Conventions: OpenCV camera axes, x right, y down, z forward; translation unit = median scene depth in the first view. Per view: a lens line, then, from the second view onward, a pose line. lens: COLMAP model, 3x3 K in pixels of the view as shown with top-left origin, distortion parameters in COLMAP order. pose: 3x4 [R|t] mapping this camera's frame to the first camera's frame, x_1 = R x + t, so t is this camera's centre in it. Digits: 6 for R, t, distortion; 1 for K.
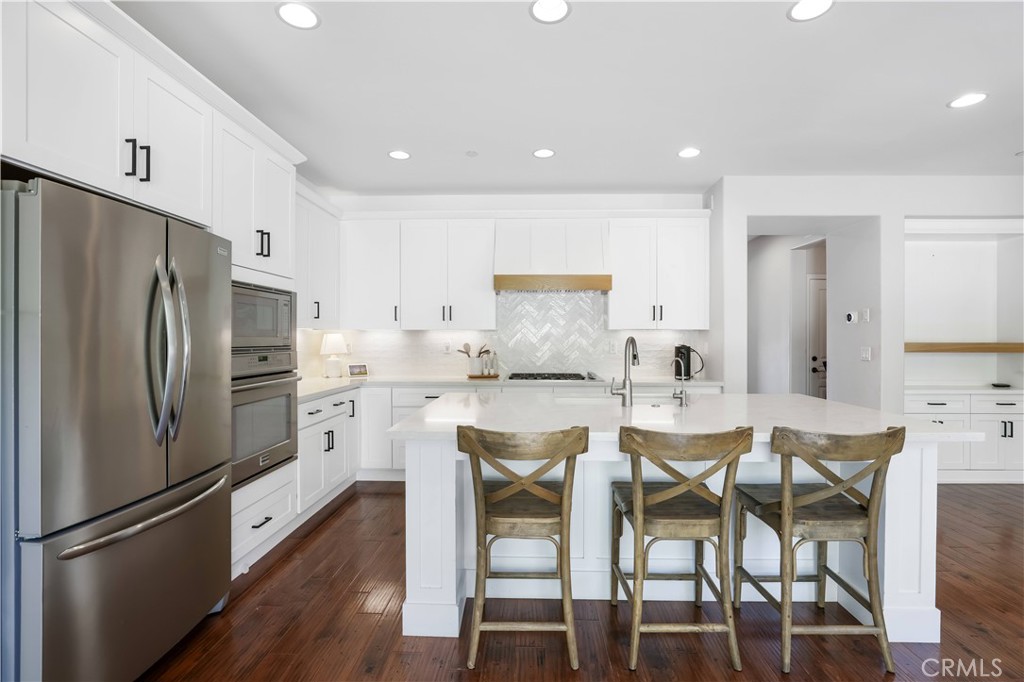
lens RADIAL K [[481.5, 0, 509.2], [0, 481.5, 334.4], [0, 0, 1]] dist [-0.024718, 0.000320]
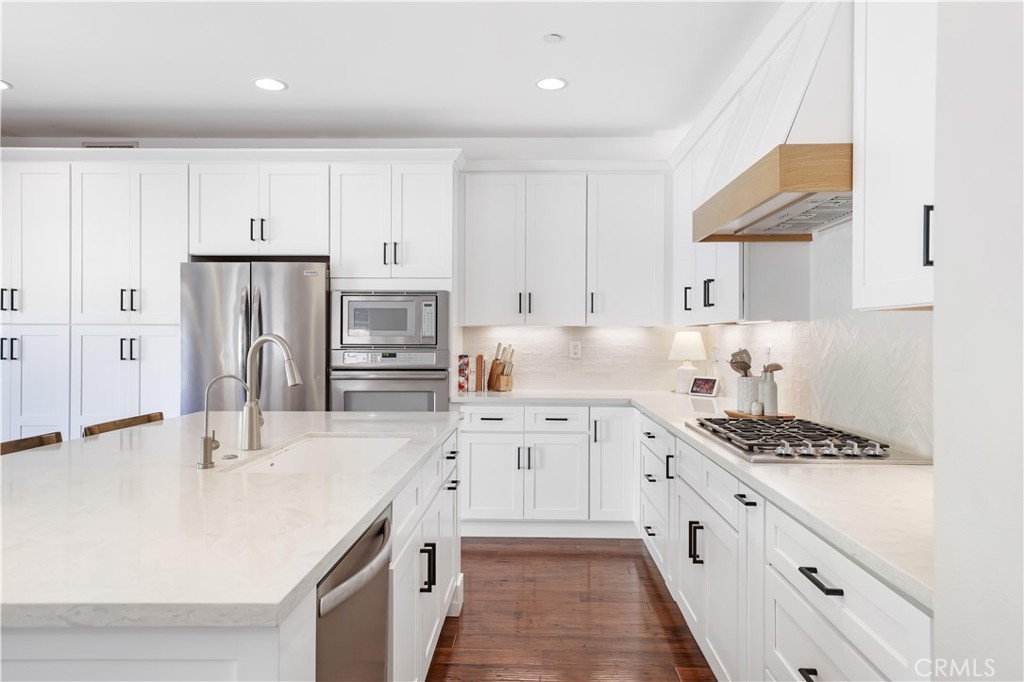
lens RADIAL K [[649.6, 0, 506.8], [0, 649.6, 338.2], [0, 0, 1]] dist [0.000700, -0.000459]
pose [[0.006849, 0.000225, -0.999977, 0.869924], [0.002093, 0.999998, 0.000239, 0.009015], [0.999974, -0.002095, 0.006849, 1.077715]]
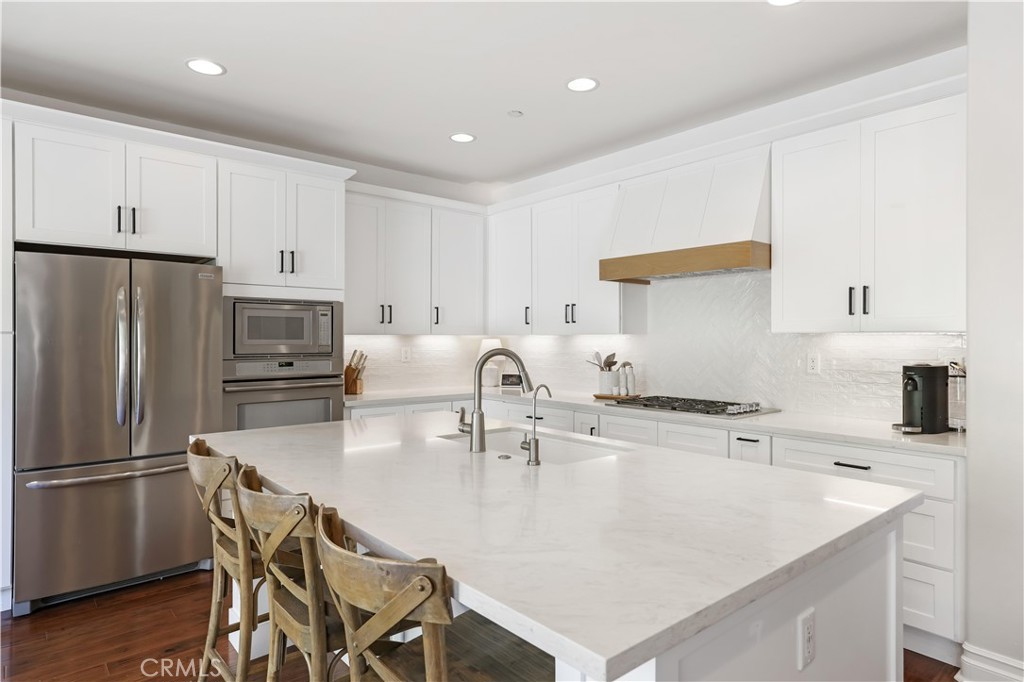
lens RADIAL K [[585.5, 0, 507.1], [0, 585.5, 338.8], [0, 0, 1]] dist [0.003519, 0.000287]
pose [[0.666314, -0.001528, -0.745670, 0.729024], [0.004601, 0.999987, 0.002063, -0.008099], [0.745658, -0.004806, 0.666312, 0.400007]]
